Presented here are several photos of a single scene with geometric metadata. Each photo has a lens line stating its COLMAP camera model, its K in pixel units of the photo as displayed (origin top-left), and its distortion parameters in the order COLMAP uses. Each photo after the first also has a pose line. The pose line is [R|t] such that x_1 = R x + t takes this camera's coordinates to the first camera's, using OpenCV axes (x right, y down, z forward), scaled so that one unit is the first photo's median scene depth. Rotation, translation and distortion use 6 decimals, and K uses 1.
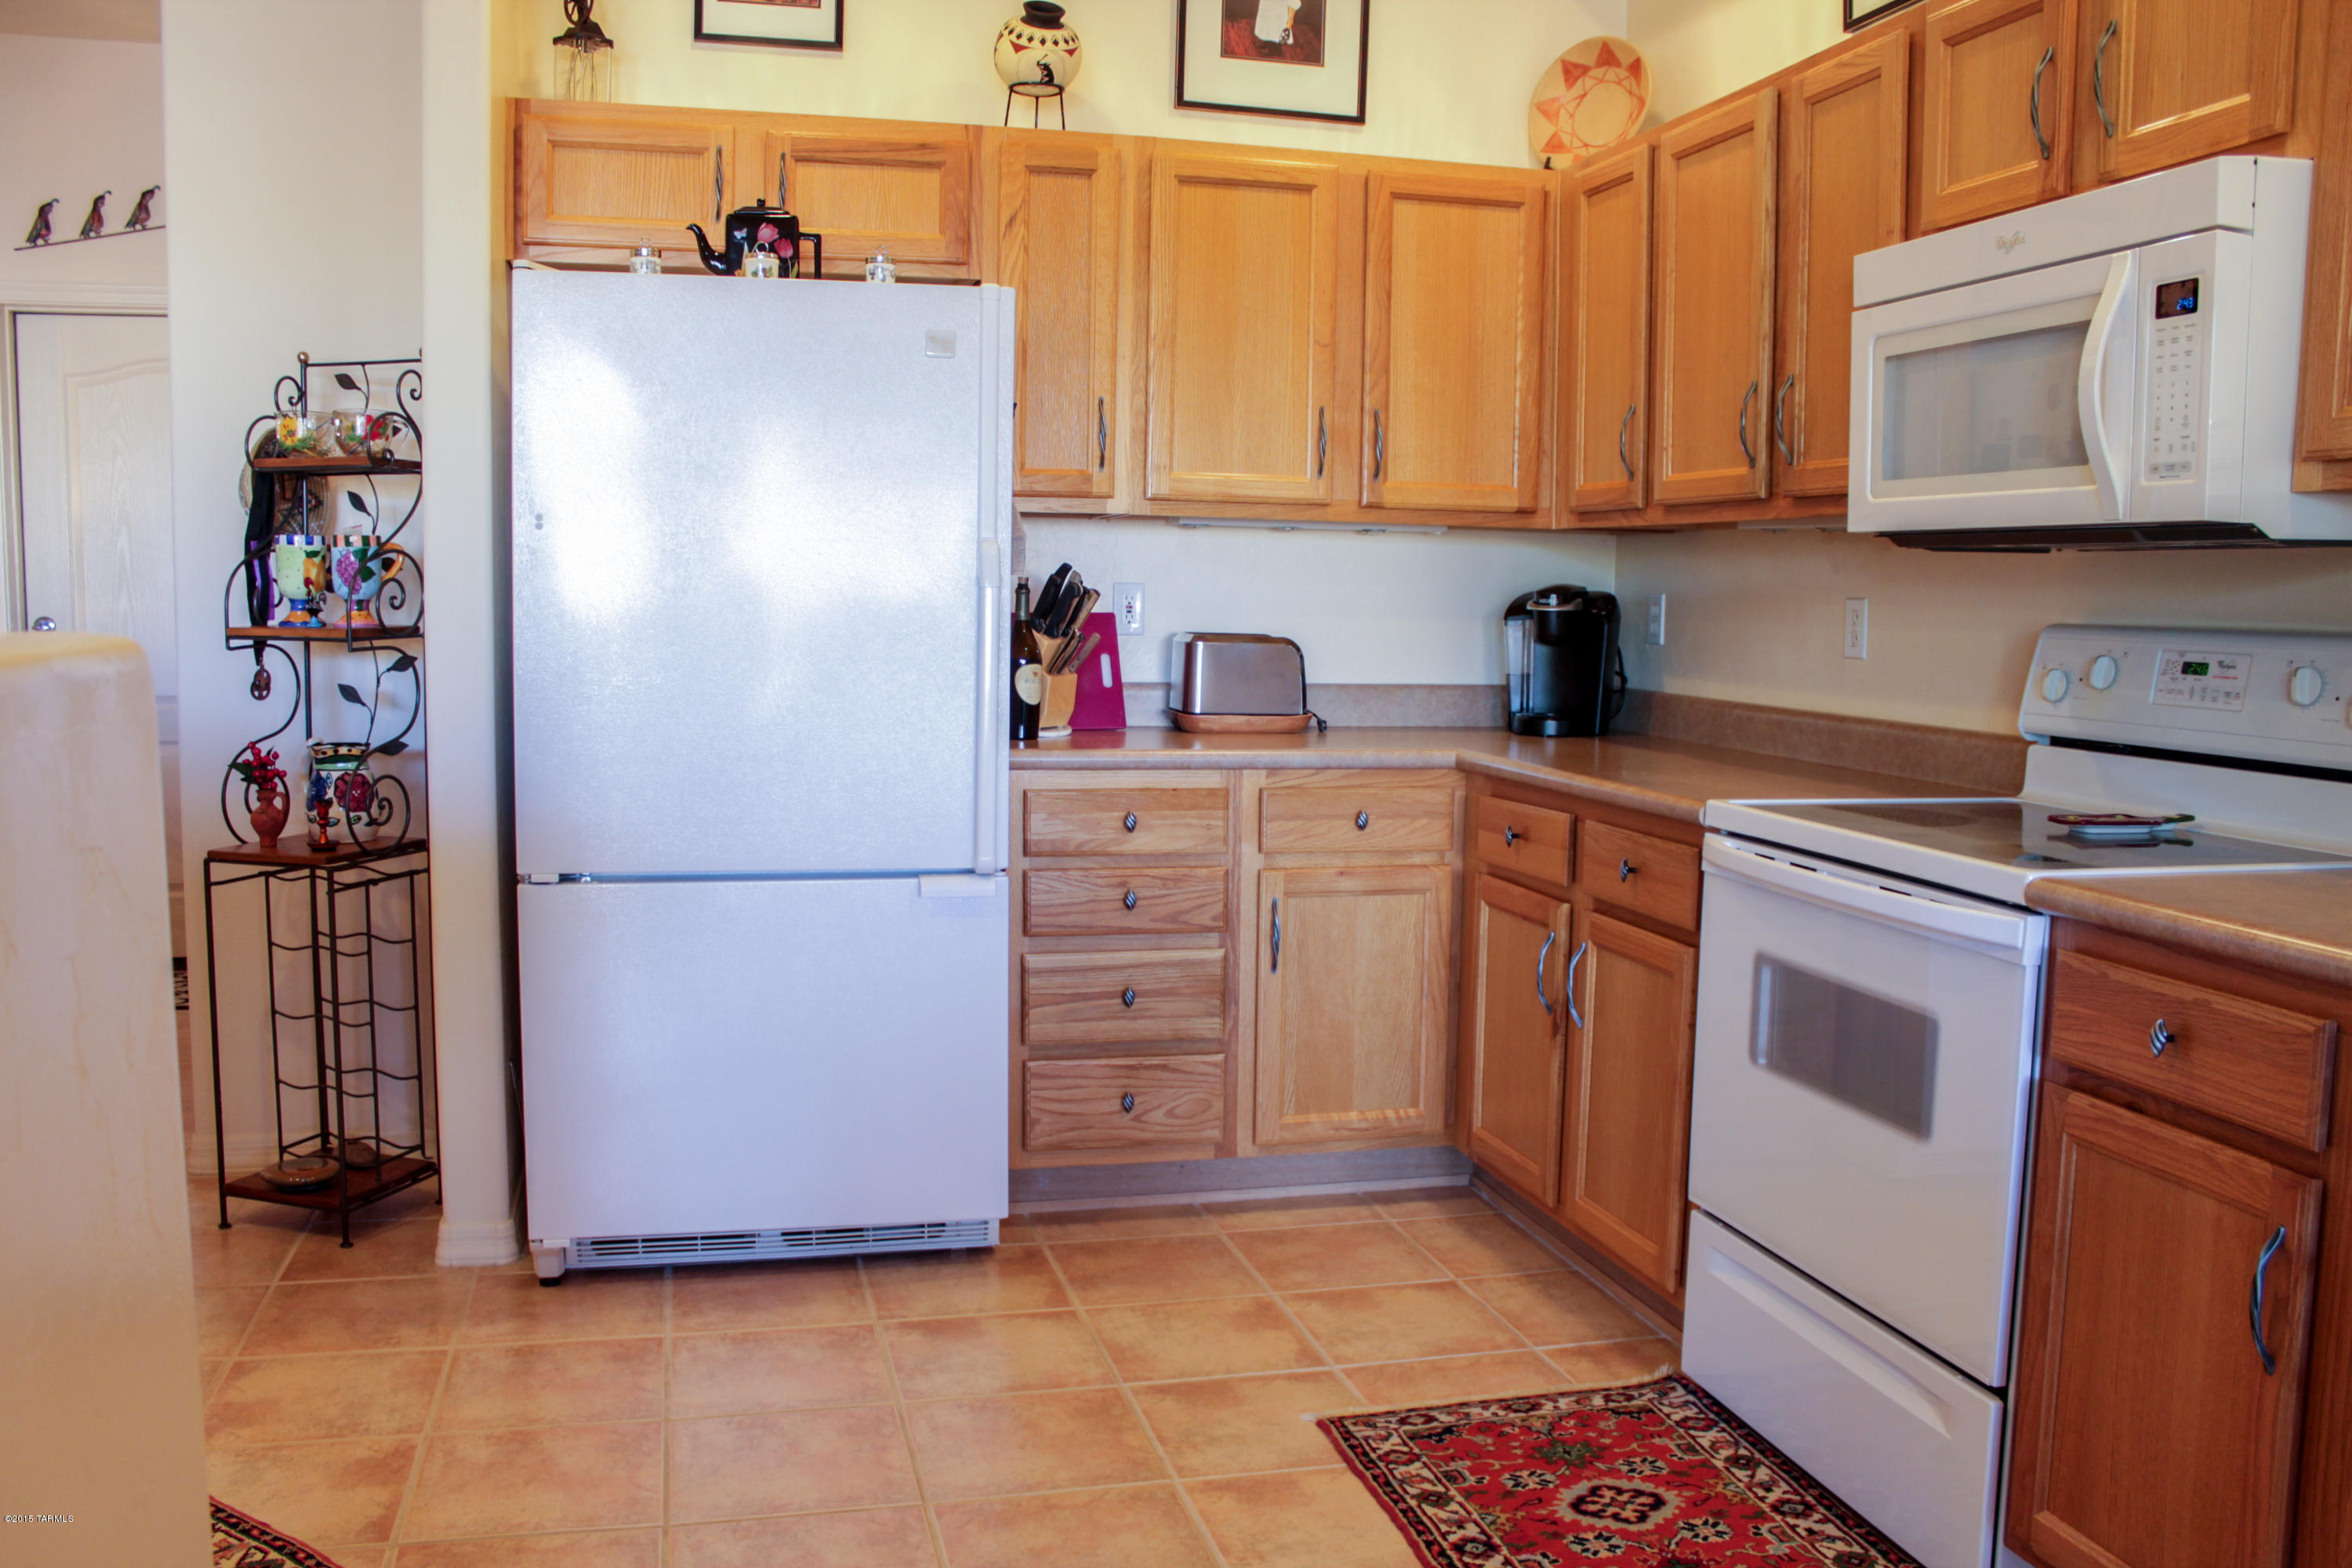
lens RADIAL K [[1984.5, 0, 1179.5], [0, 1984.5, 804.1], [0, 0, 1]] dist [-0.165010, 0.145111]
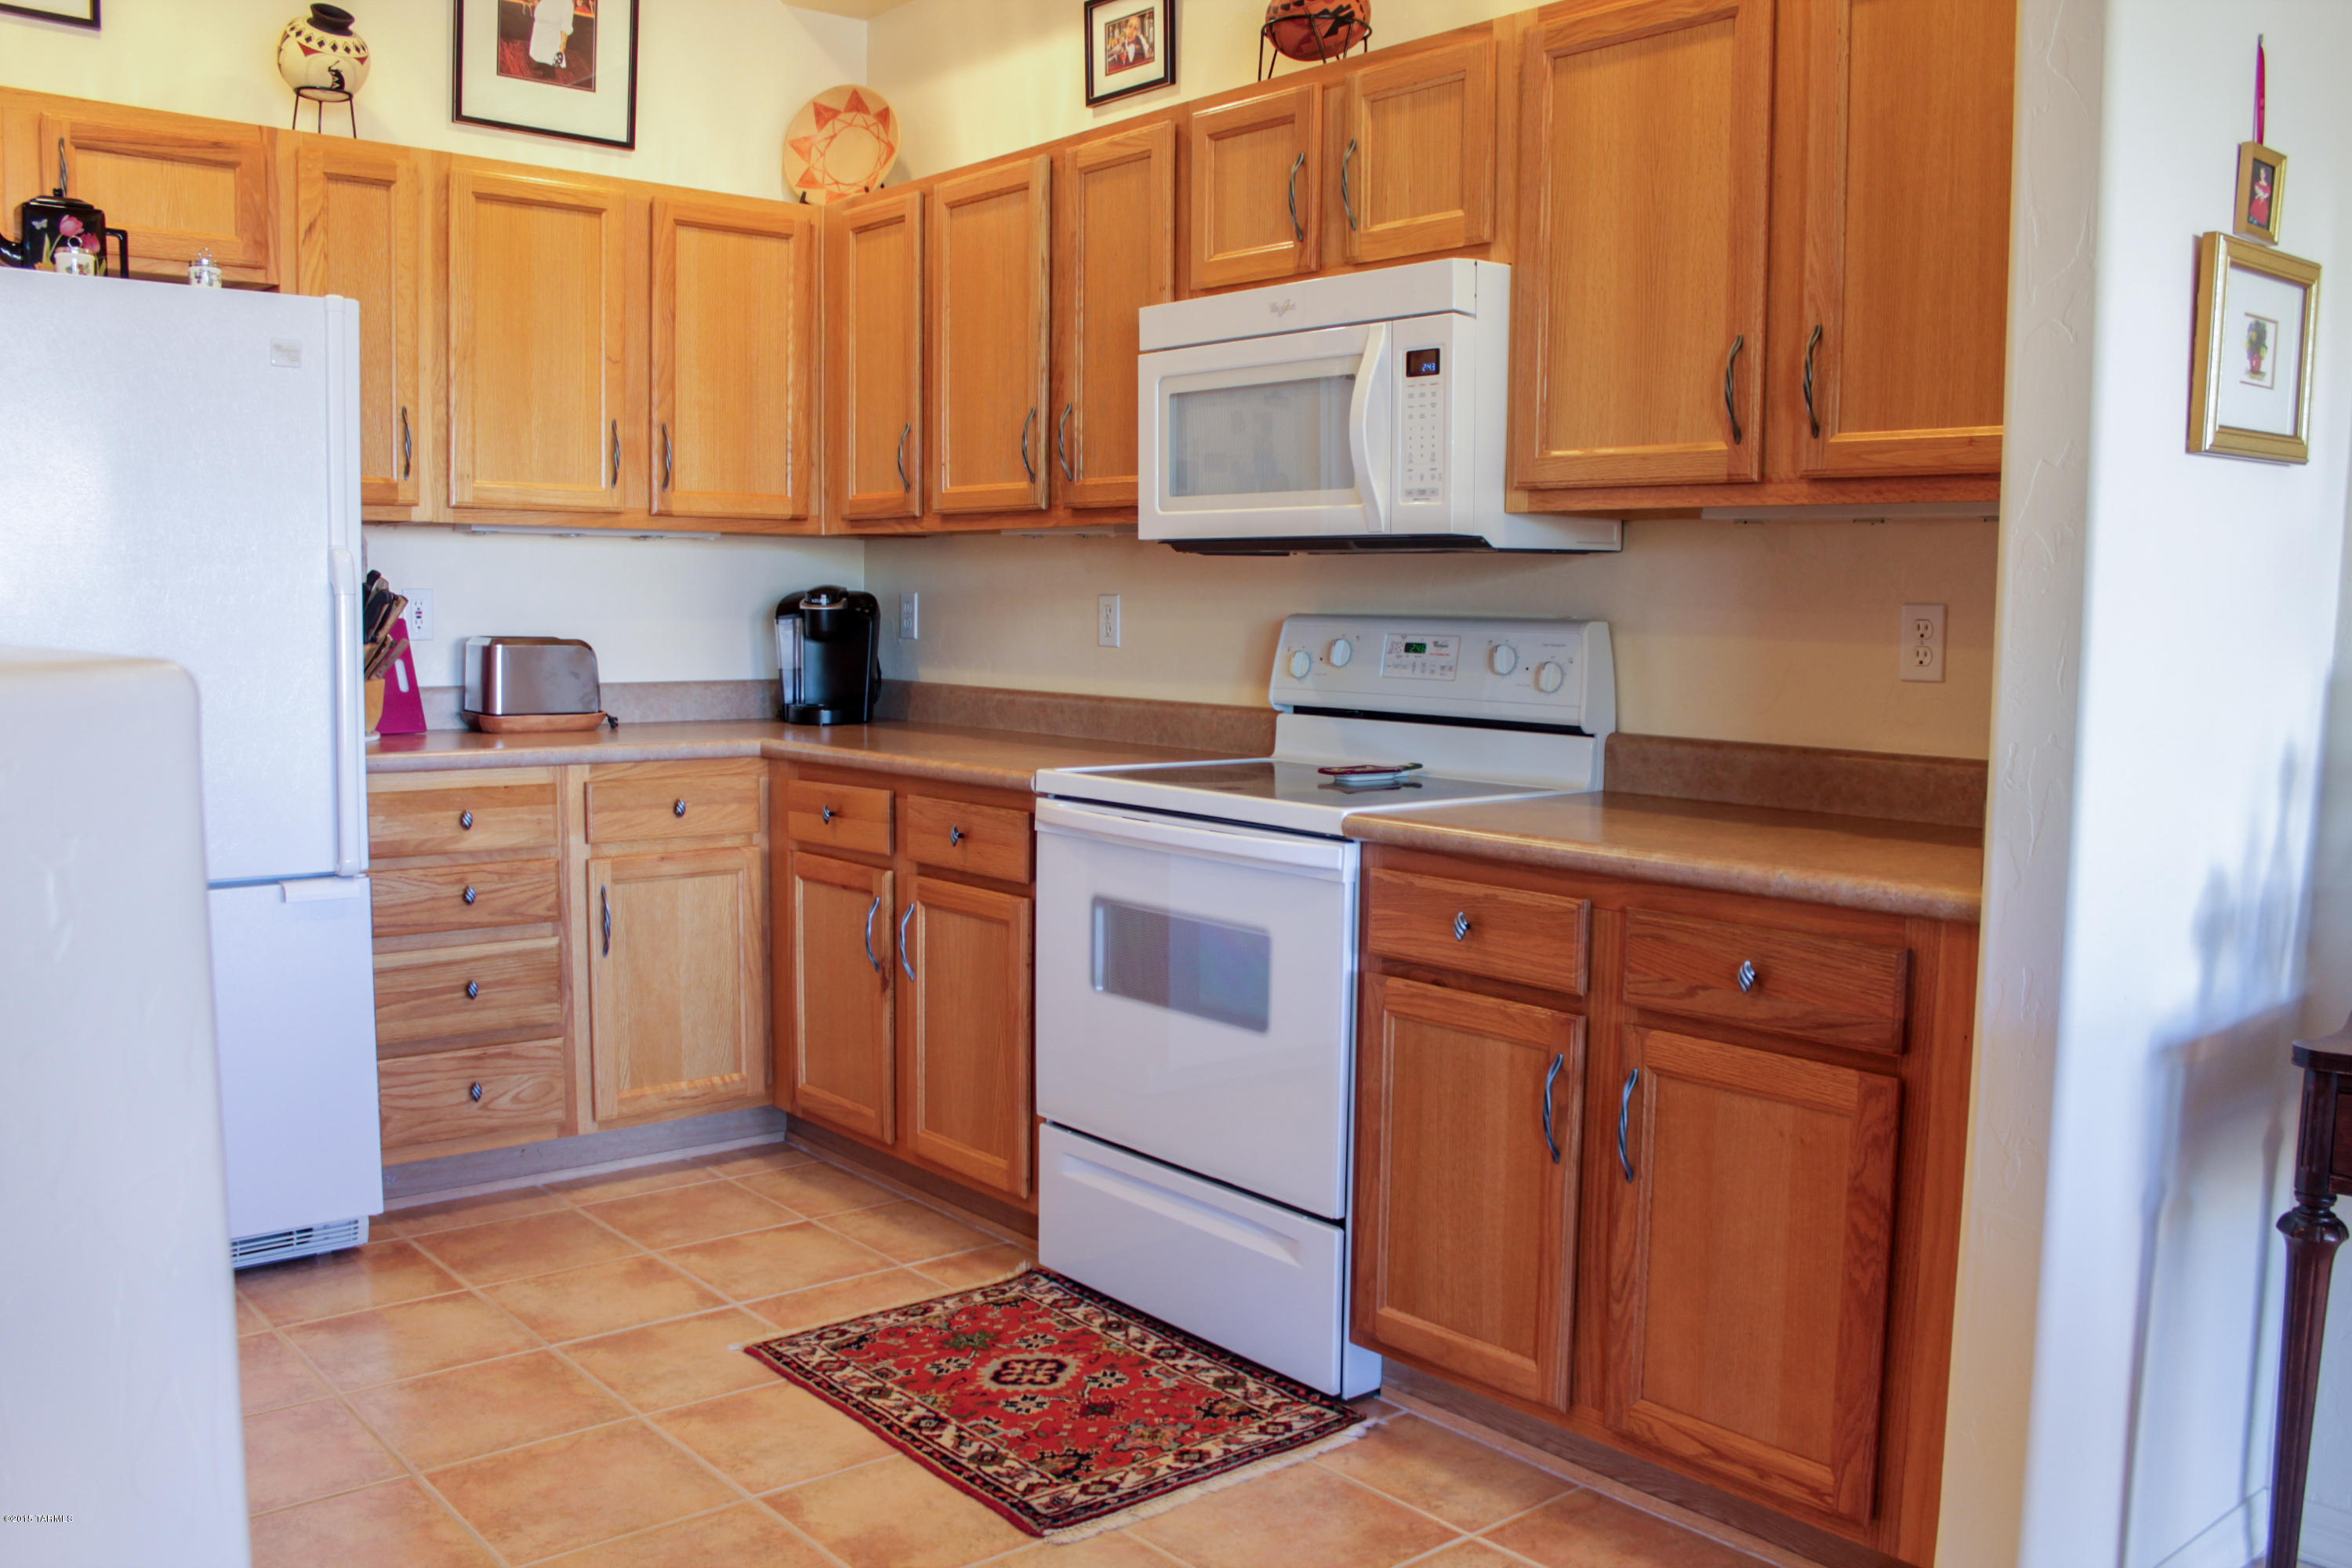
lens RADIAL K [[1984.5, 0, 1179.5], [0, 1984.5, 804.1], [0, 0, 1]] dist [-0.165010, 0.145111]
pose [[0.894535, -0.049096, 0.444294, -0.149878], [0.048590, 0.998740, 0.012532, 0.006385], [-0.444349, 0.010378, 0.895793, -0.077377]]
